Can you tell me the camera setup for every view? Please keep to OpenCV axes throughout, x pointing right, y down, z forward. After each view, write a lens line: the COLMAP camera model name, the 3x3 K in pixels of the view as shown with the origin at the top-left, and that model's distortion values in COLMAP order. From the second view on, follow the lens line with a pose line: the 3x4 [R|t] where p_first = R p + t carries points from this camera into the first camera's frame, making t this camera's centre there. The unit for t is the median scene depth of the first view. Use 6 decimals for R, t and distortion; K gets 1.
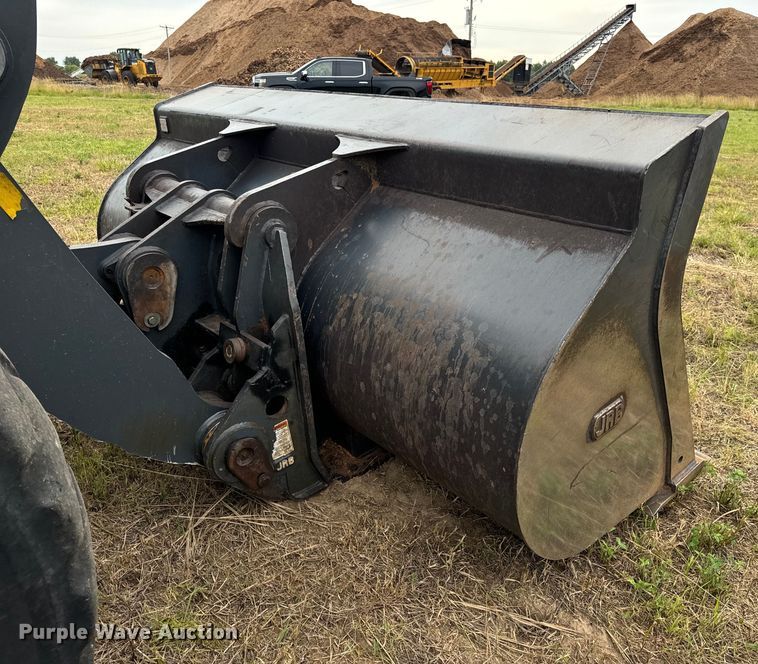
lens RADIAL K [[625.2, 0, 436.7], [0, 625.2, 333.0], [0, 0, 1]] dist [0.015787, -0.002600]
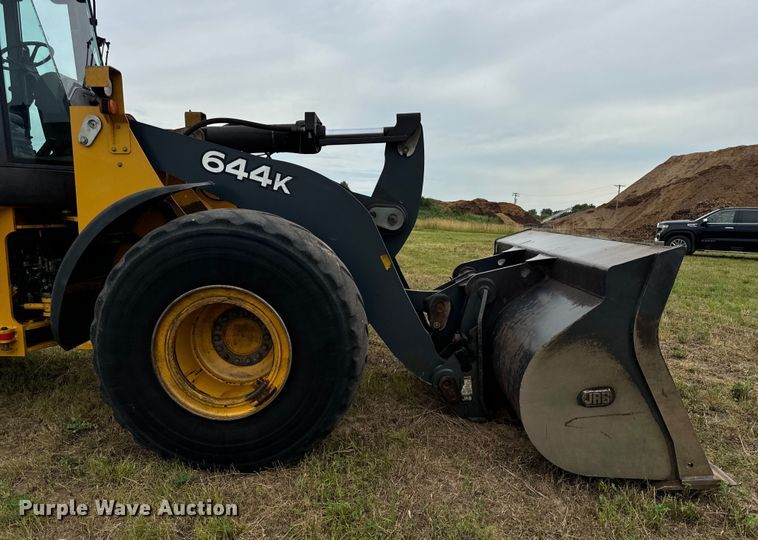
lens RADIAL K [[554.0, 0, 393.2], [0, 554.0, 288.6], [0, 0, 1]] dist [0.061119, -0.081834]
pose [[0.724603, 0.089656, -0.683310, 0.787990], [-0.268023, 0.950108, -0.159558, 0.214110], [0.634913, 0.298759, 0.712481, -0.568501]]
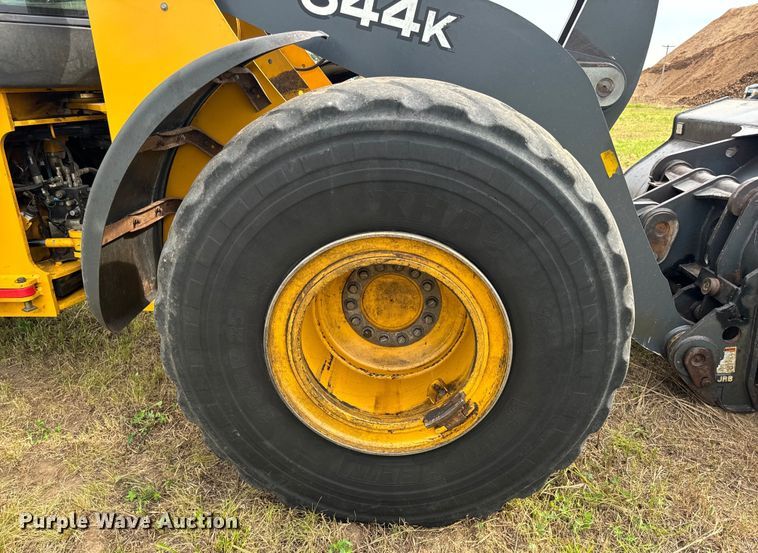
lens RADIAL K [[542.6, 0, 380.4], [0, 542.6, 287.3], [0, 0, 1]] dist [0.047078, -0.047908]
pose [[0.684131, 0.222438, -0.694612, 0.024513], [-0.250608, 0.966066, 0.062541, 0.126235], [0.684953, 0.131289, 0.716661, -0.357536]]
